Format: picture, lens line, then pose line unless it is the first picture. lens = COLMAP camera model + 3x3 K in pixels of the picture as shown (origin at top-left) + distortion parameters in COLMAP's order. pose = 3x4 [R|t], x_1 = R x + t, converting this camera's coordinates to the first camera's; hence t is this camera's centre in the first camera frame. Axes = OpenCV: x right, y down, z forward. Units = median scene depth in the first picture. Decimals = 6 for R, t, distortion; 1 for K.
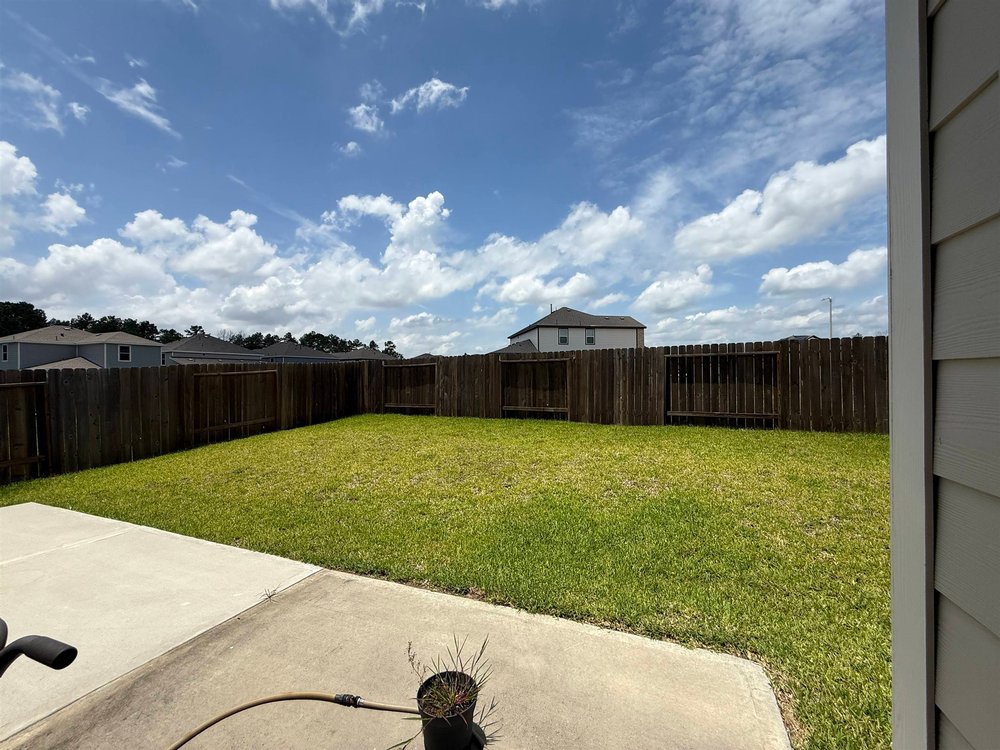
lens RADIAL K [[396.2, 0, 498.2], [0, 396.2, 379.5], [0, 0, 1]] dist [-0.002465, 0.000441]
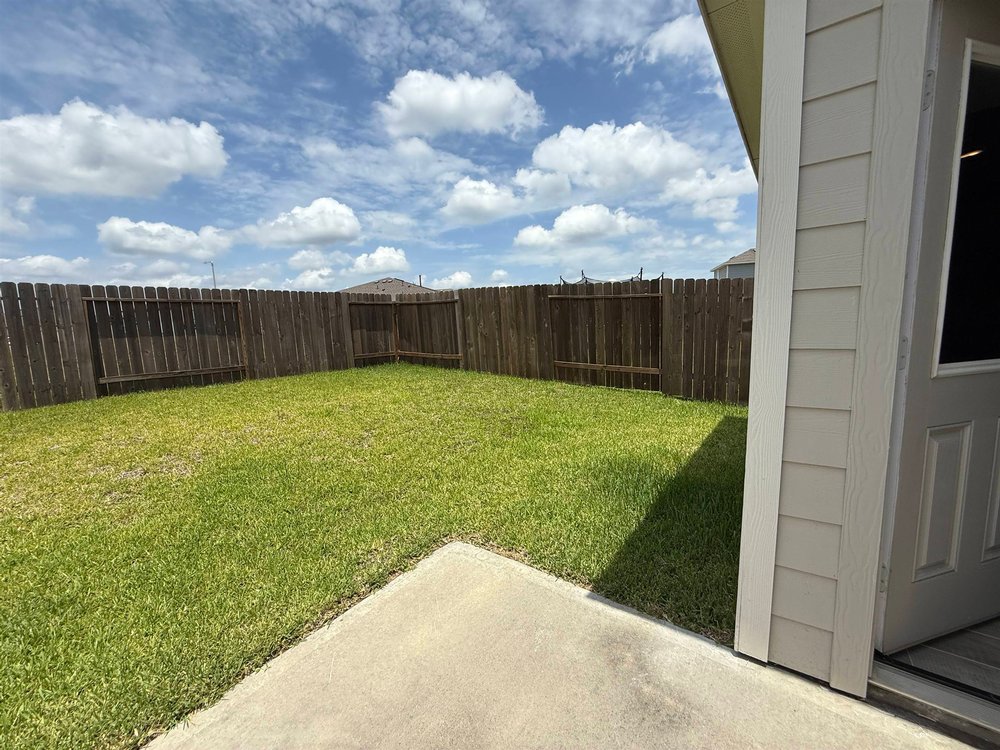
lens RADIAL K [[396.2, 0, 497.8], [0, 396.2, 370.5], [0, 0, 1]] dist [-0.002465, 0.000441]
pose [[0.241916, -0.106613, 0.964422, -0.166568], [0.040792, 0.994184, 0.099671, 0.051104], [-0.969439, 0.015229, 0.244858, 0.262970]]
